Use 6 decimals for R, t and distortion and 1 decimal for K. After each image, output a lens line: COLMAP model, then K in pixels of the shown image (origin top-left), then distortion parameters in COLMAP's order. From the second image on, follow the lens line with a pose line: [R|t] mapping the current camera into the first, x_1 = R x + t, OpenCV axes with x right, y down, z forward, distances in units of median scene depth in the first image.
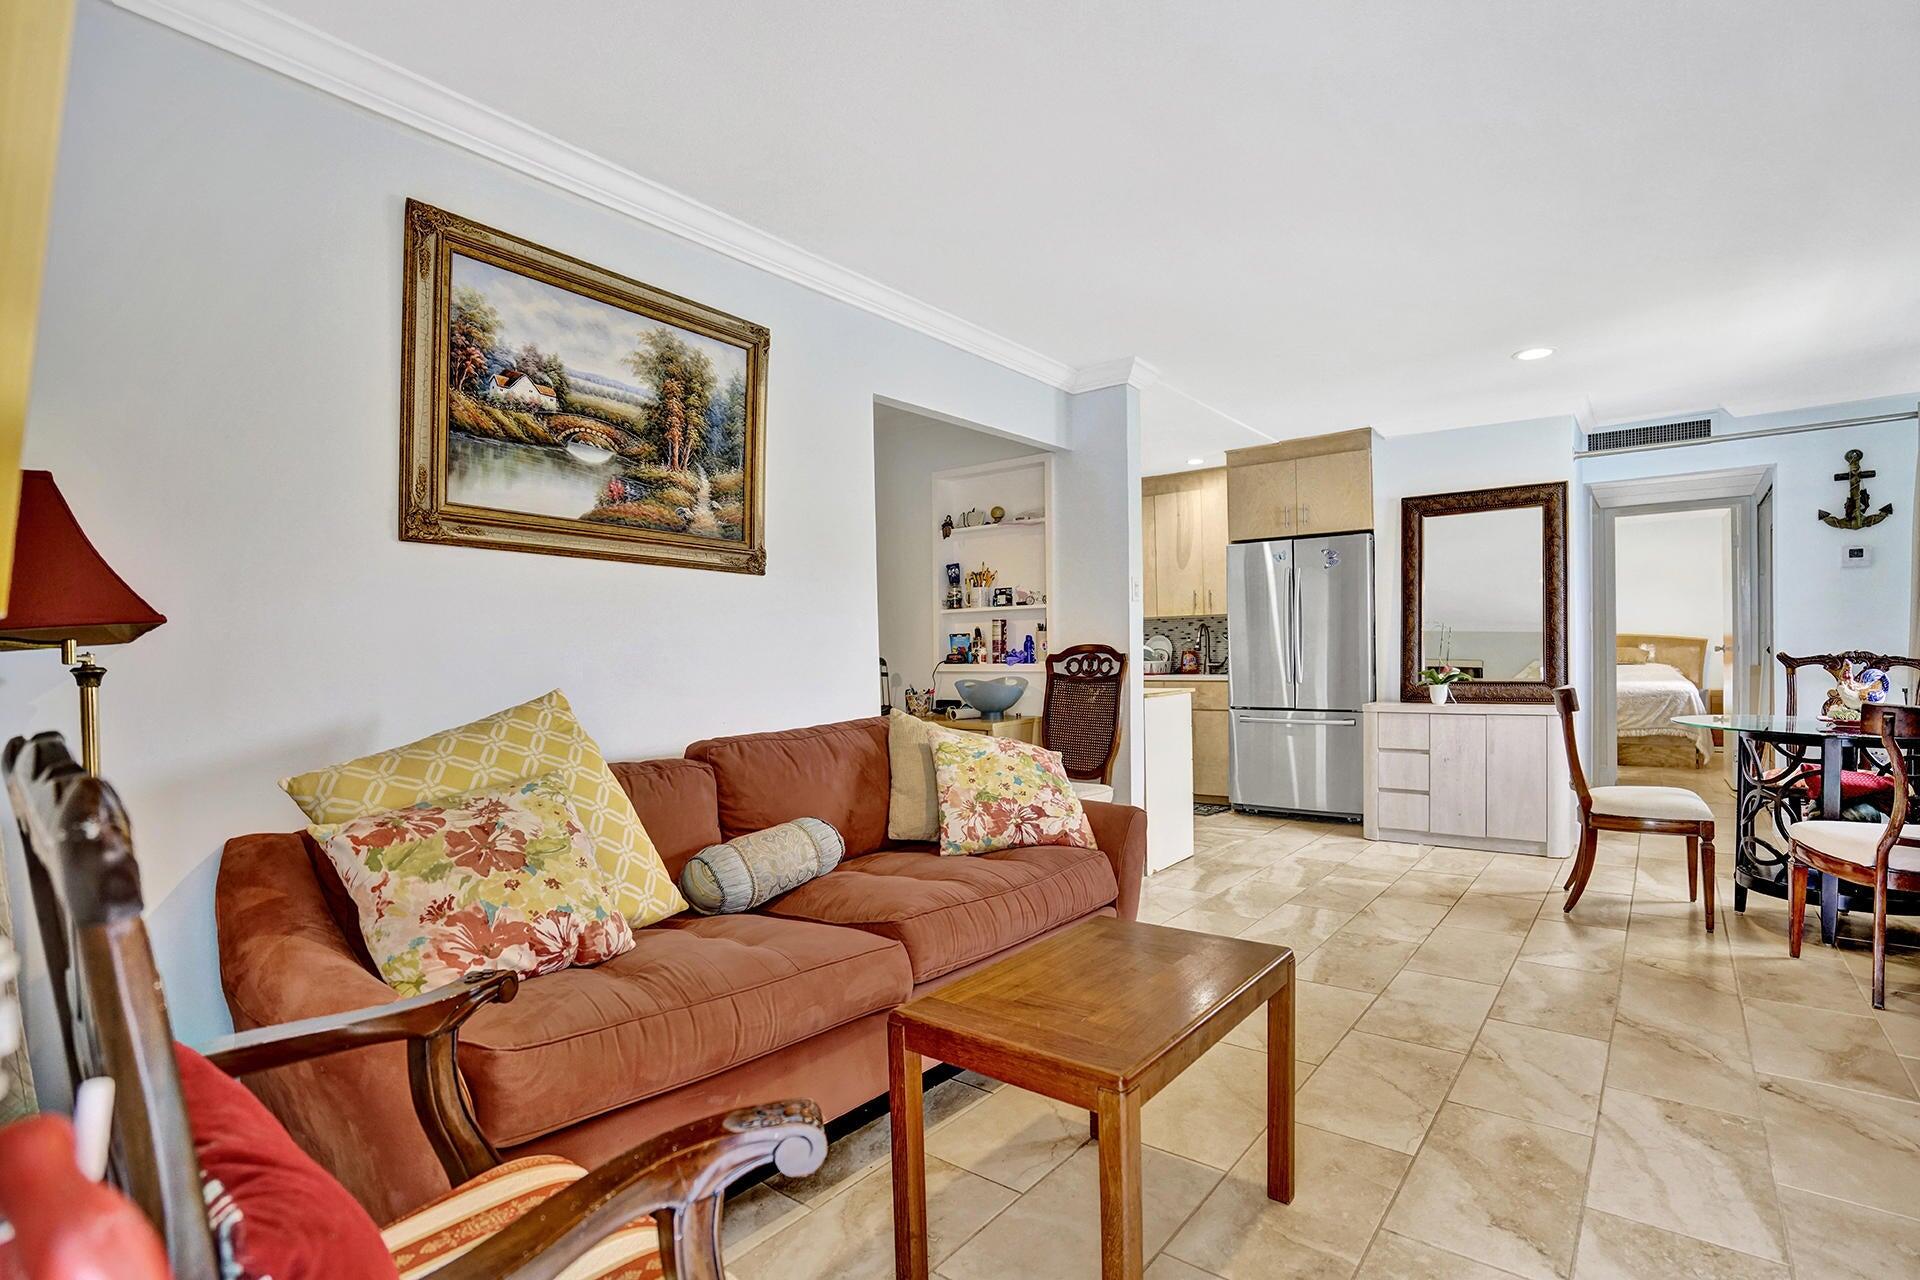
lens RADIAL K [[907.2, 0, 1023.7], [0, 907.2, 649.9], [0, 0, 1]] dist [0.000067, 0.020341]
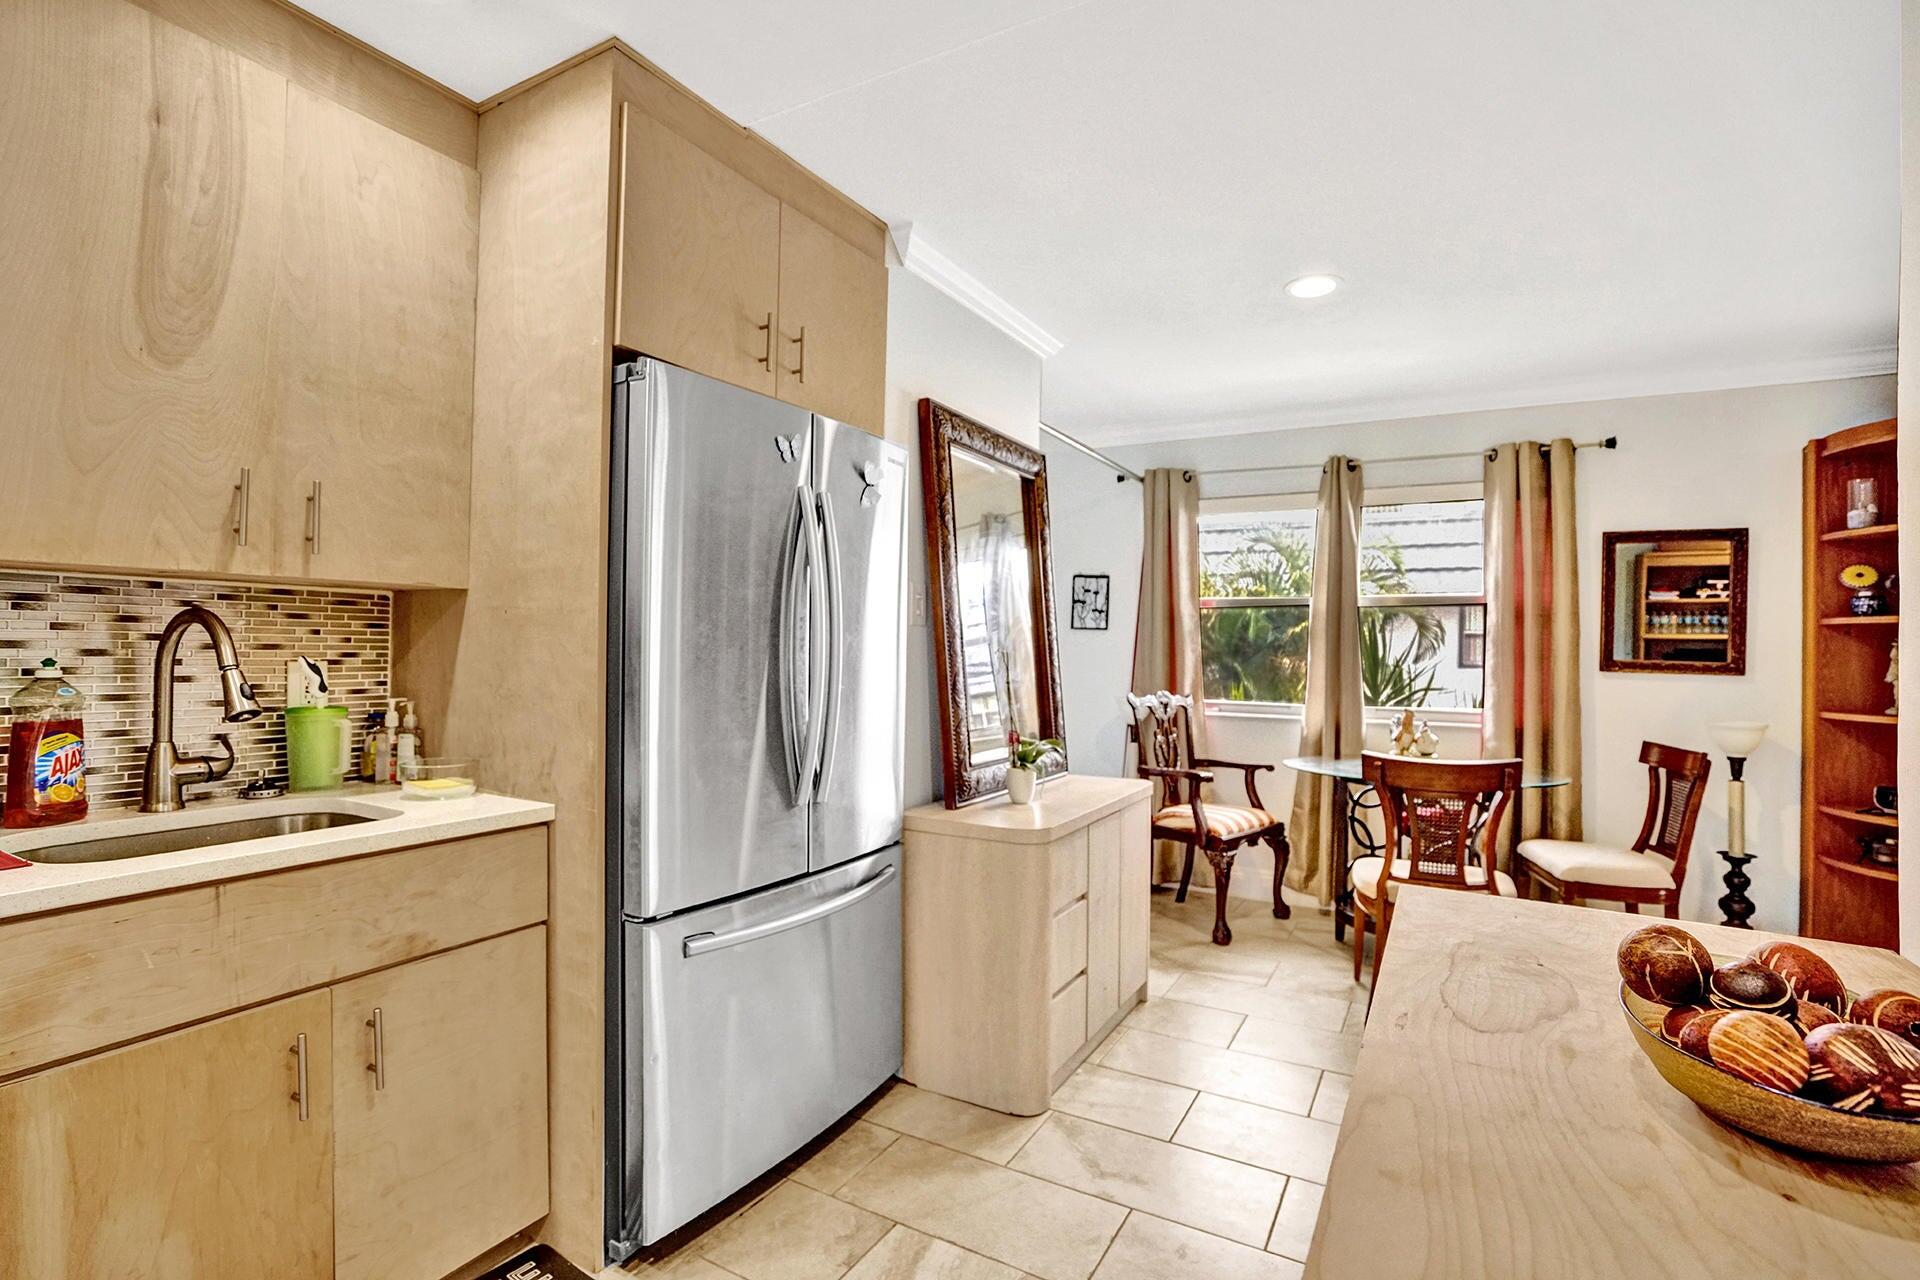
lens RADIAL K [[867.6, 0, 928.3], [0, 867.6, 634.1], [0, 0, 1]] dist [-0.003430, -0.000213]
pose [[-0.083404, 0.028978, 0.996094, -0.073558], [-0.006829, 0.999537, -0.029650, -0.021901], [-0.996492, -0.009275, -0.083167, 1.113121]]
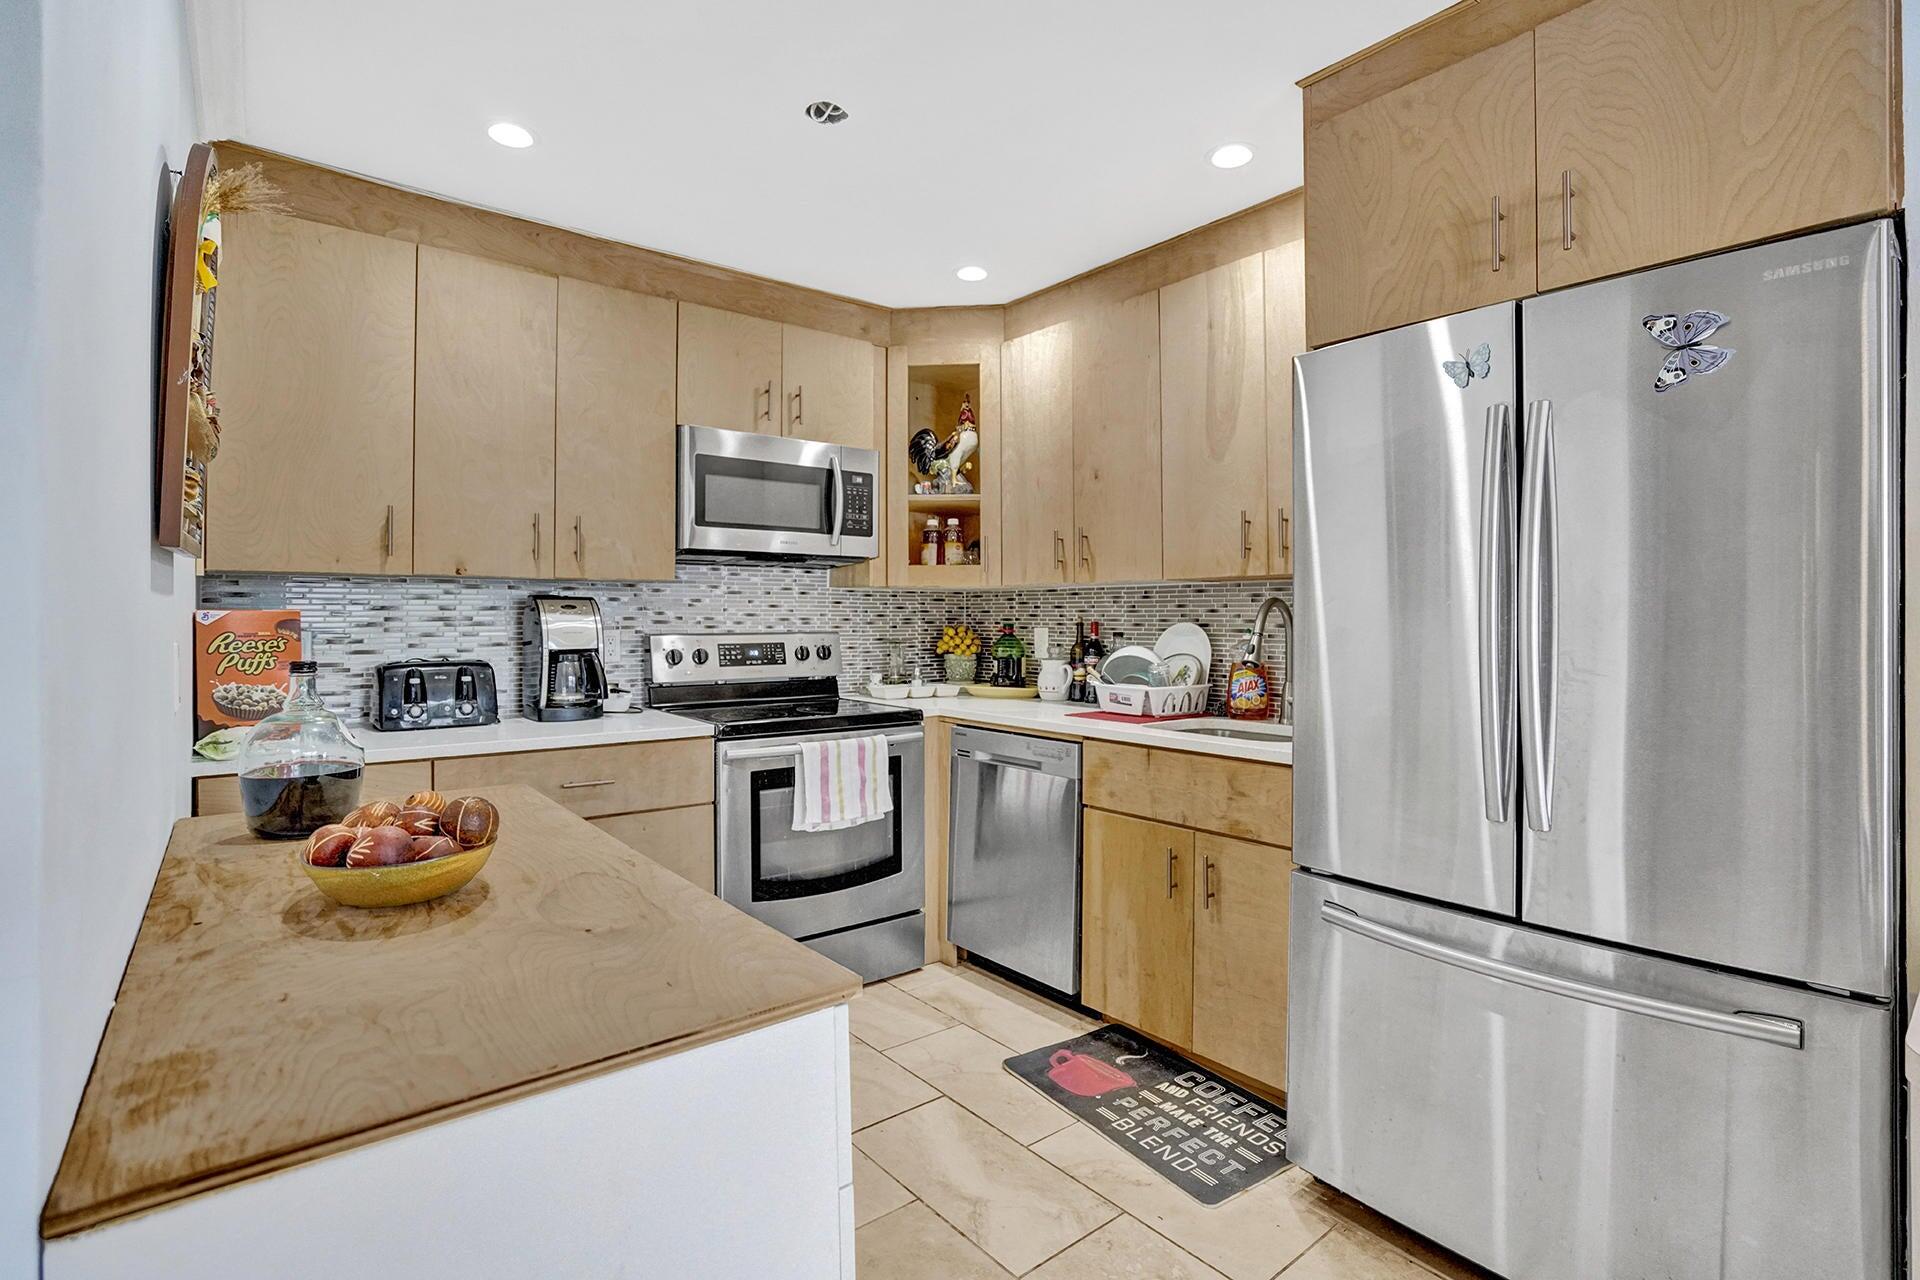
lens RADIAL K [[907.9, 0, 1013.7], [0, 907.9, 617.0], [0, 0, 1]] dist [-0.037695, 0.000375]
pose [[0.976481, 0.017641, -0.214880, 0.233296], [-0.017251, 0.999844, 0.003694, -0.027525], [0.214912, 0.000100, 0.976633, 0.796641]]
